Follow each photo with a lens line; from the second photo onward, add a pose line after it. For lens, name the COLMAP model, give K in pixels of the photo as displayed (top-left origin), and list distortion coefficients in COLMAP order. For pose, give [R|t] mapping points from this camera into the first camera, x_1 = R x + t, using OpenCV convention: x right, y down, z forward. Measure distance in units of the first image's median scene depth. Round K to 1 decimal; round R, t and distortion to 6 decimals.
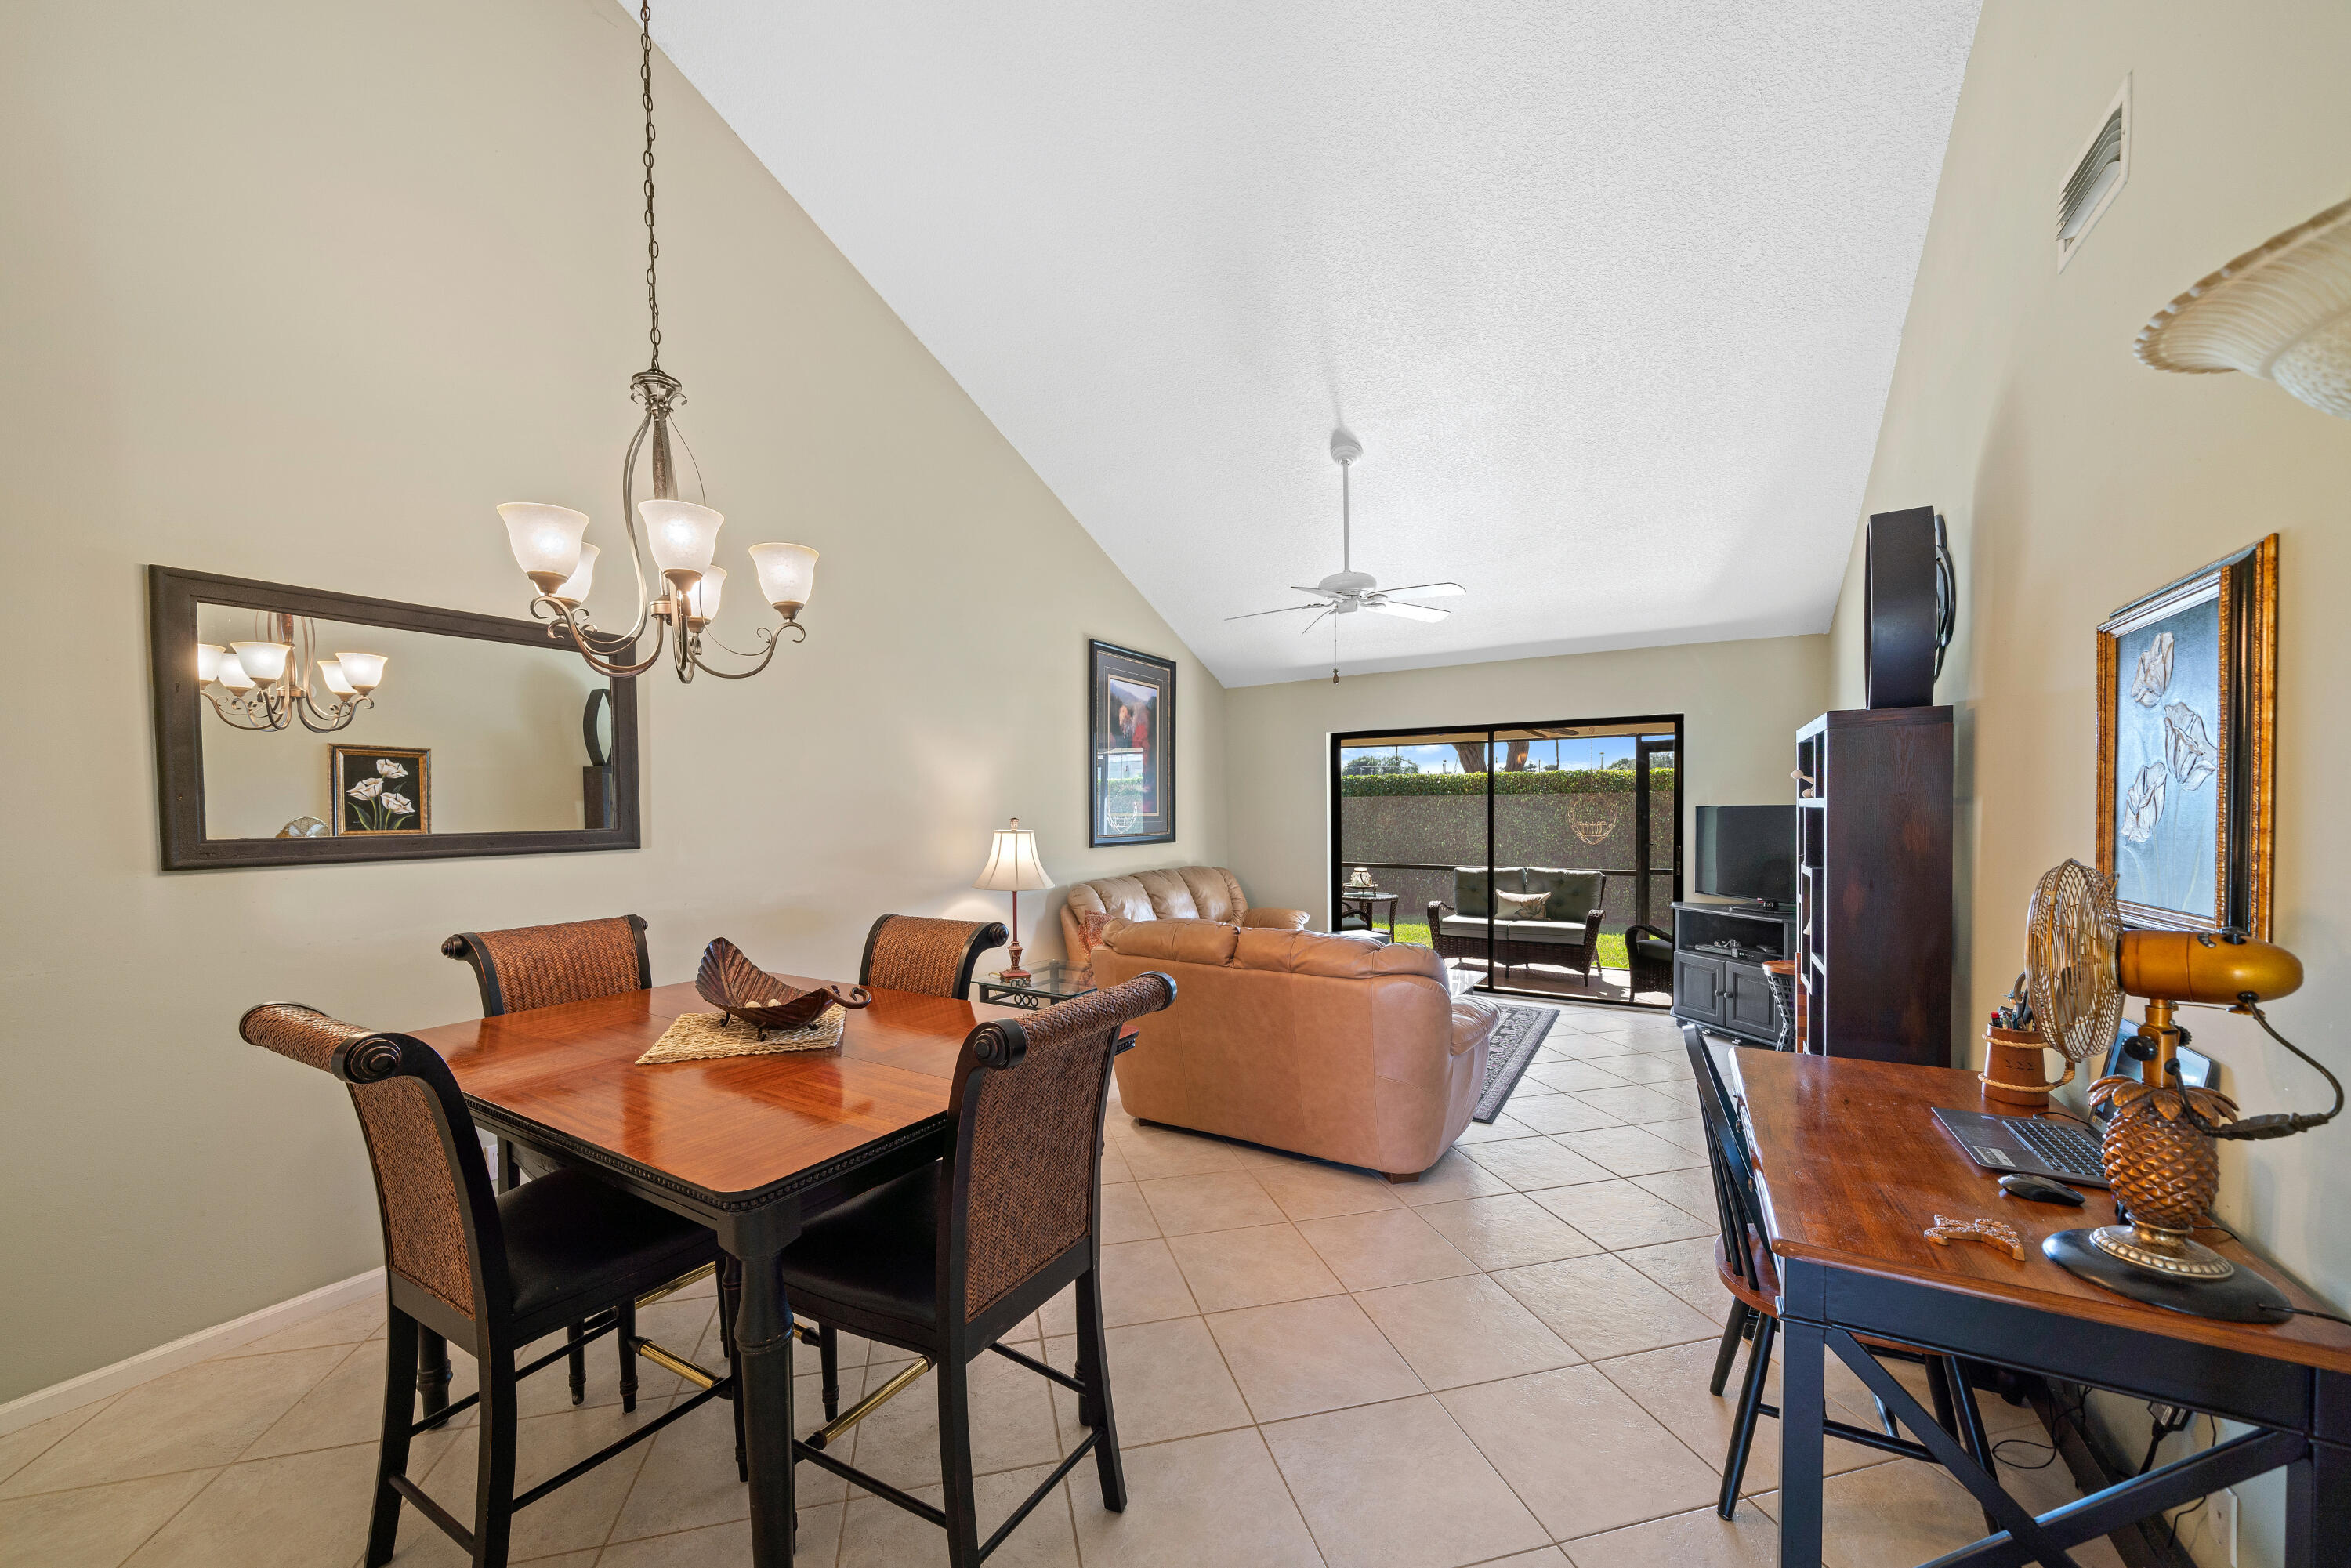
lens RADIAL K [[880.2, 0, 1193.2], [0, 880.2, 822.2], [0, 0, 1]] dist [-0.009108, 0.000273]
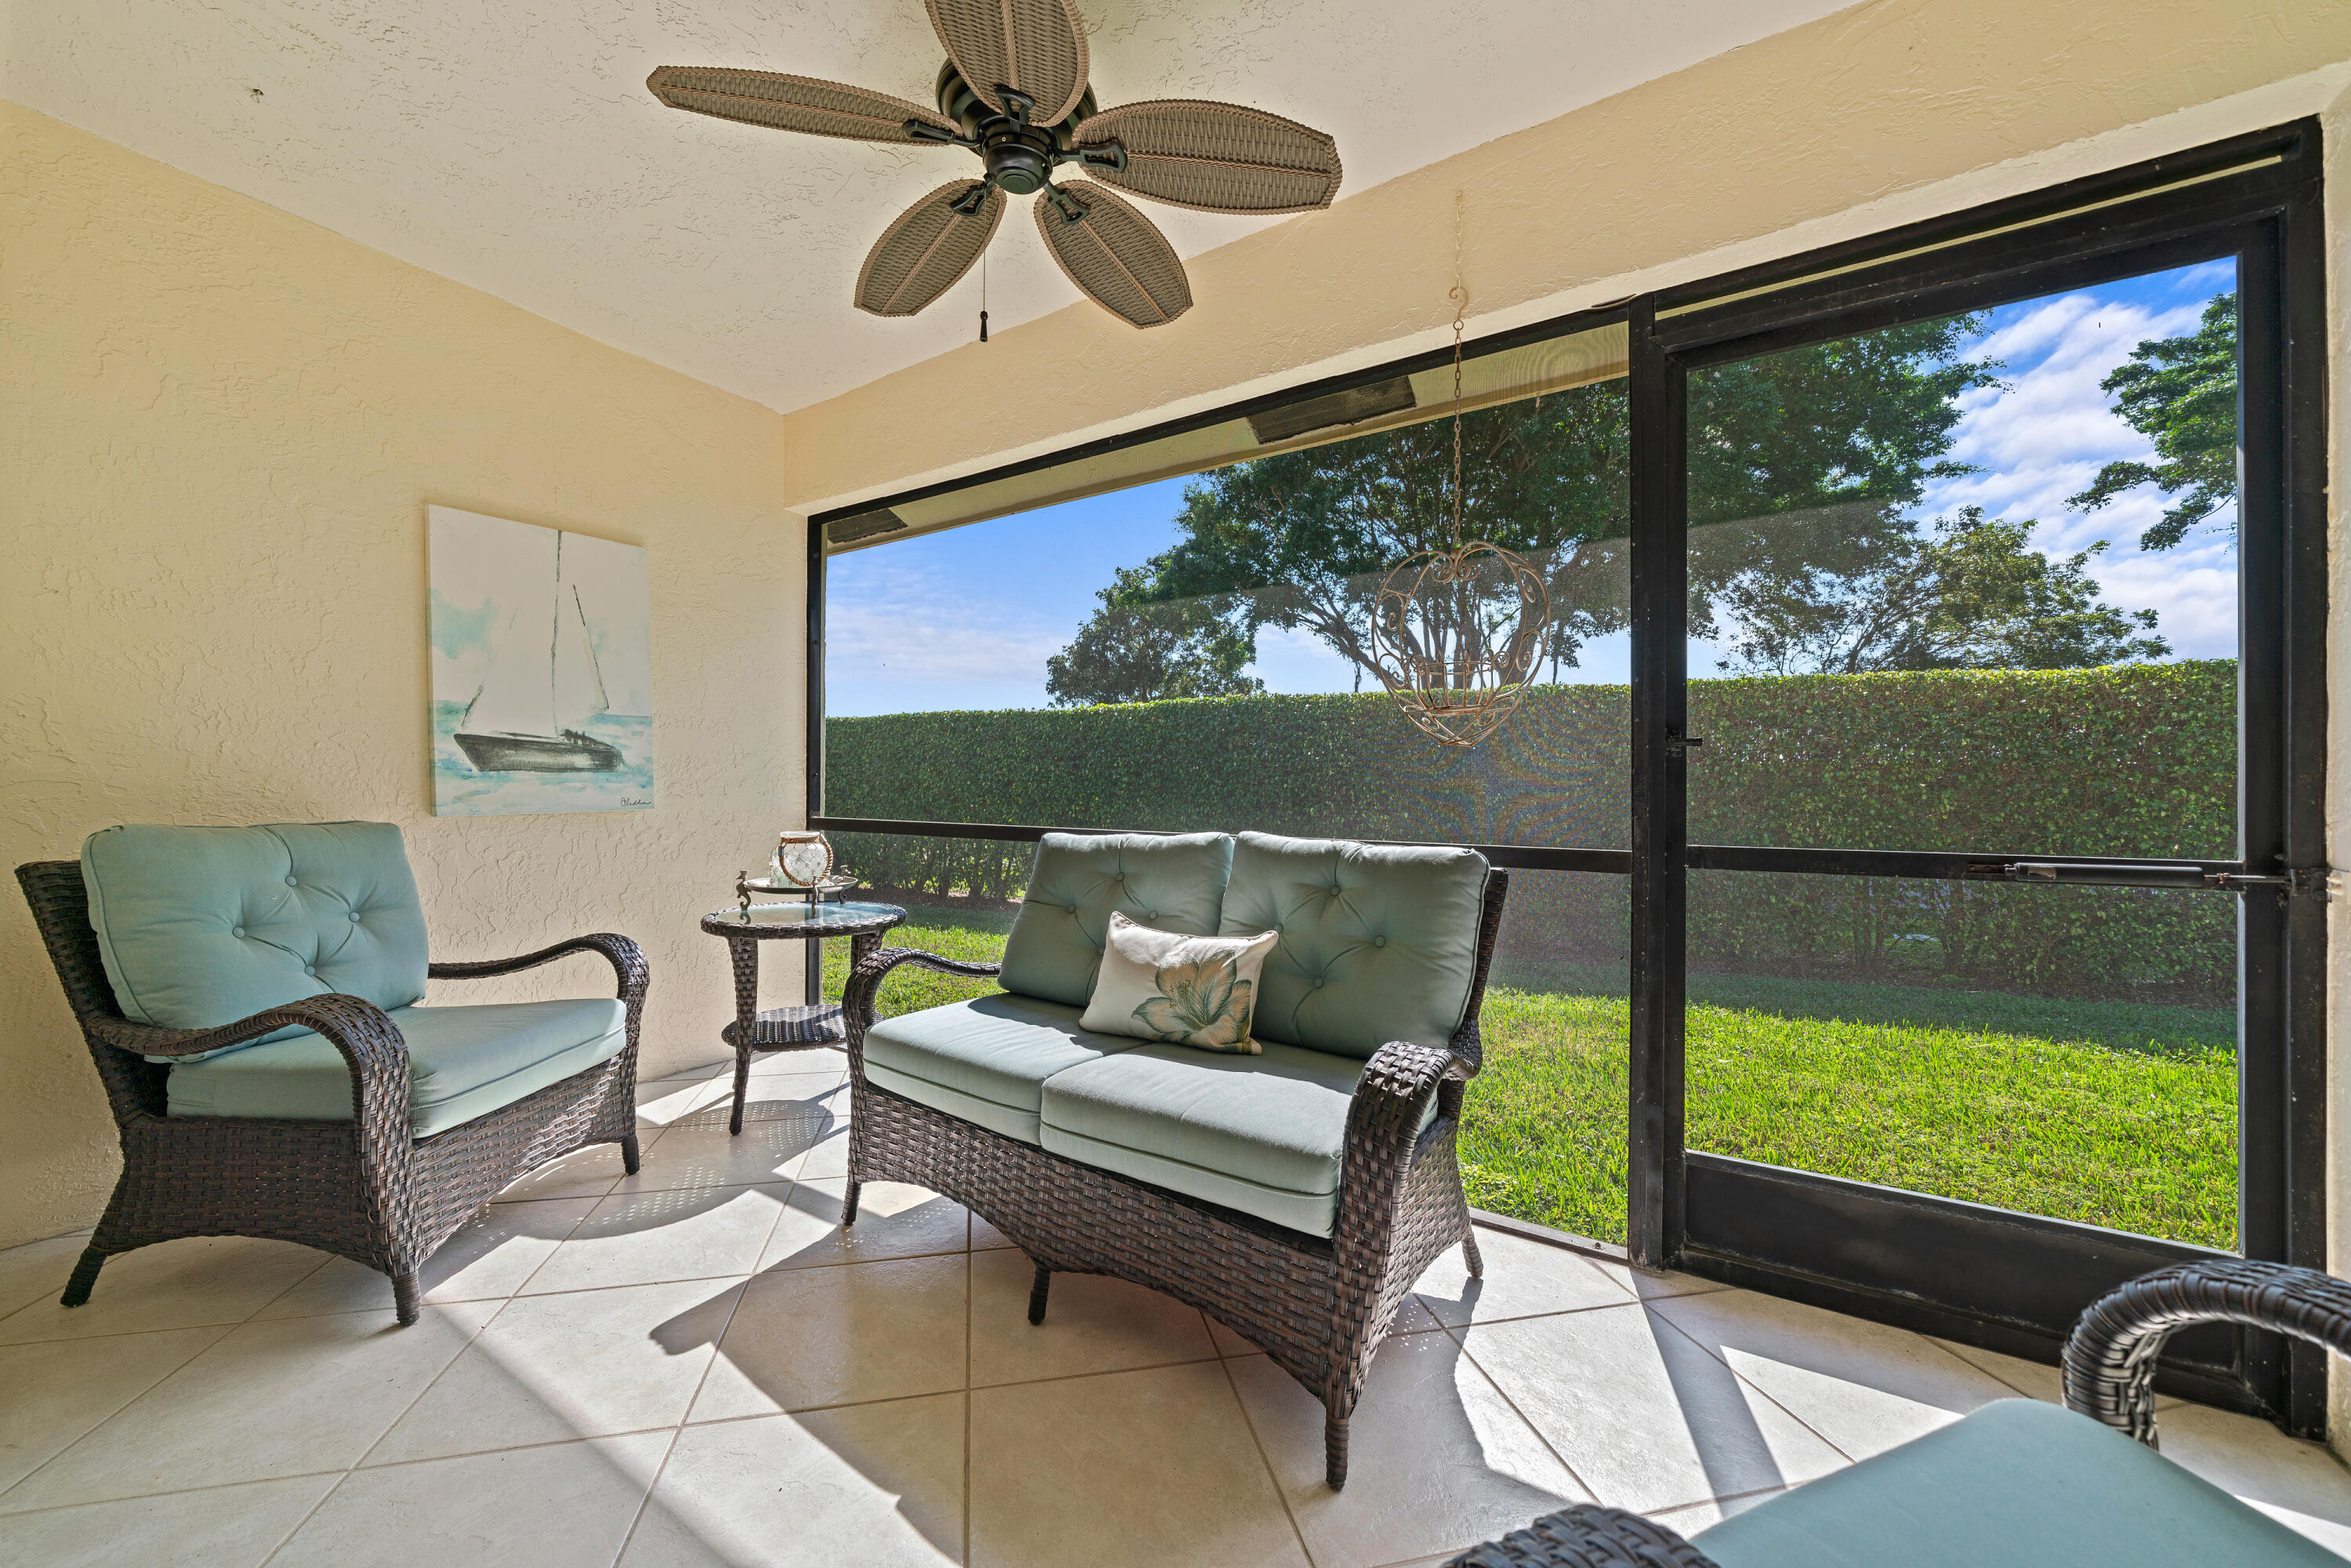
lens RADIAL K [[880.2, 0, 1183.3], [0, 880.2, 784.3], [0, 0, 1]] dist [-0.009108, 0.000273]
pose [[0.999290, 0.020104, -0.031861, 0.423518], [-0.021116, 0.999273, -0.031729, 0.051279], [0.031200, 0.032379, 0.998989, 0.822062]]
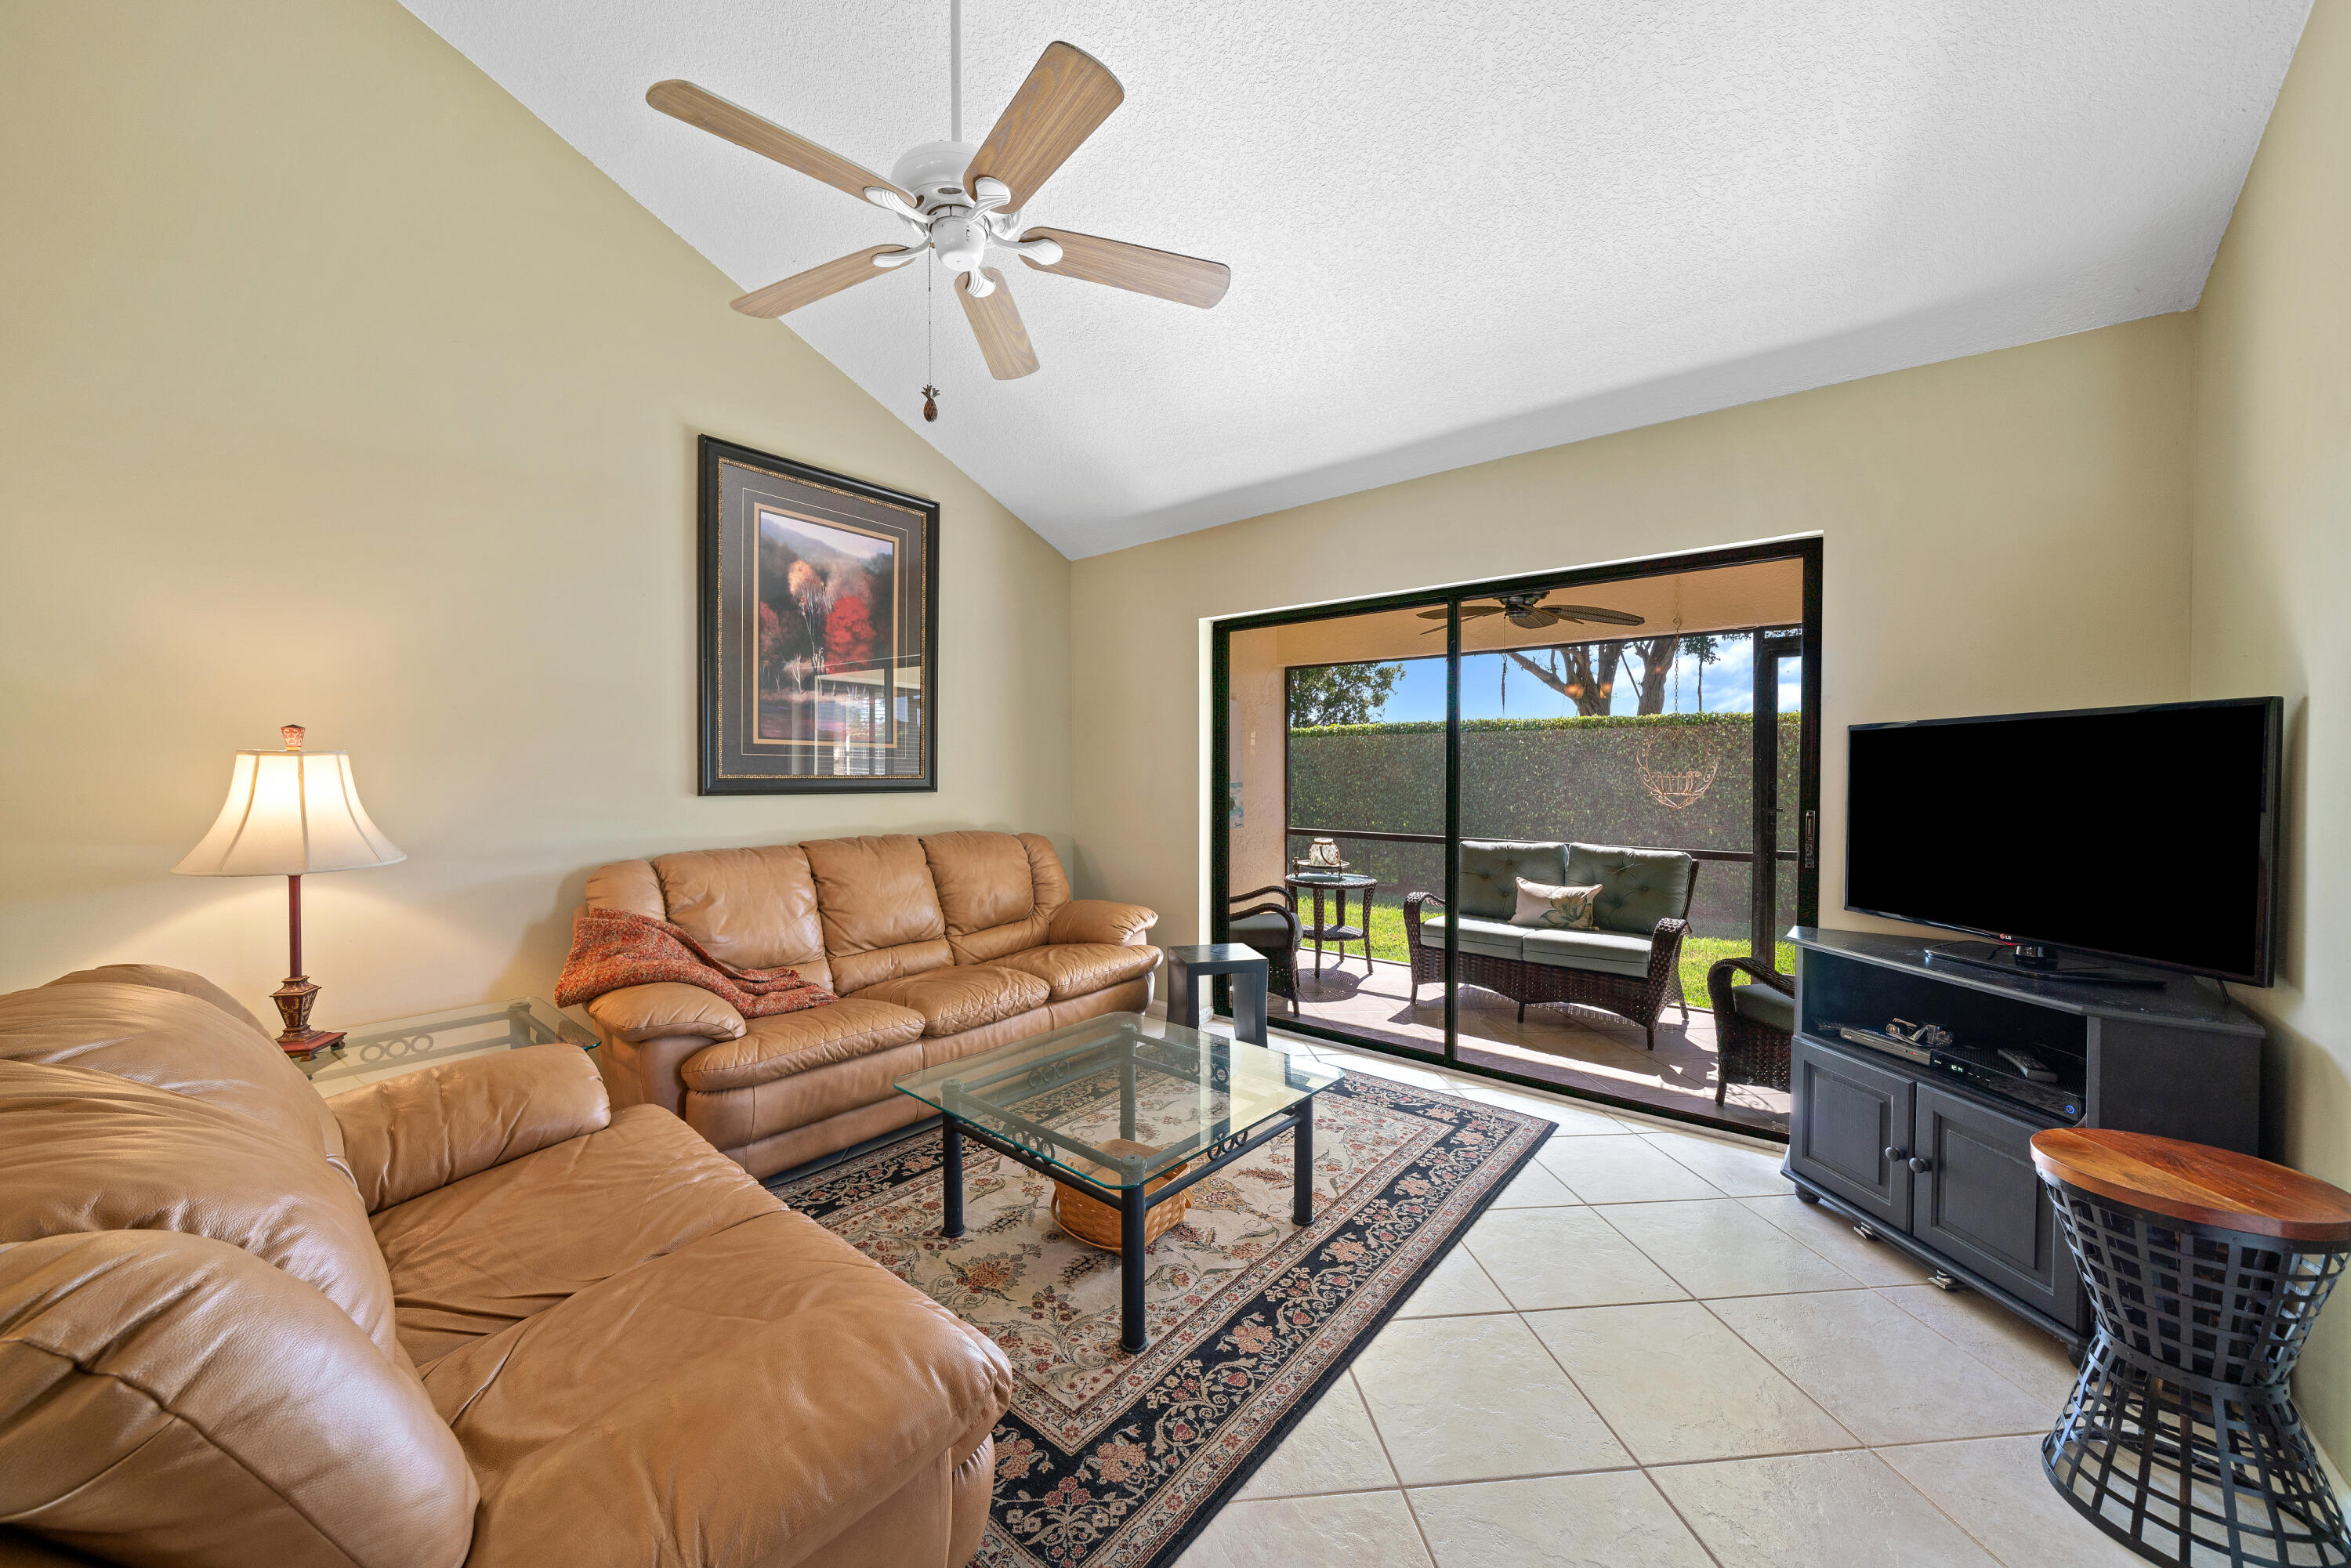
lens RADIAL K [[880.2, 0, 1180.1], [0, 880.2, 783.5], [0, 0, 1]] dist [-0.009108, 0.000273]
pose [[0.988250, 0.012490, -0.152333, 0.224981], [-0.012713, 0.999919, -0.000488, 0.013463], [0.152315, 0.002419, 0.988329, 0.372757]]
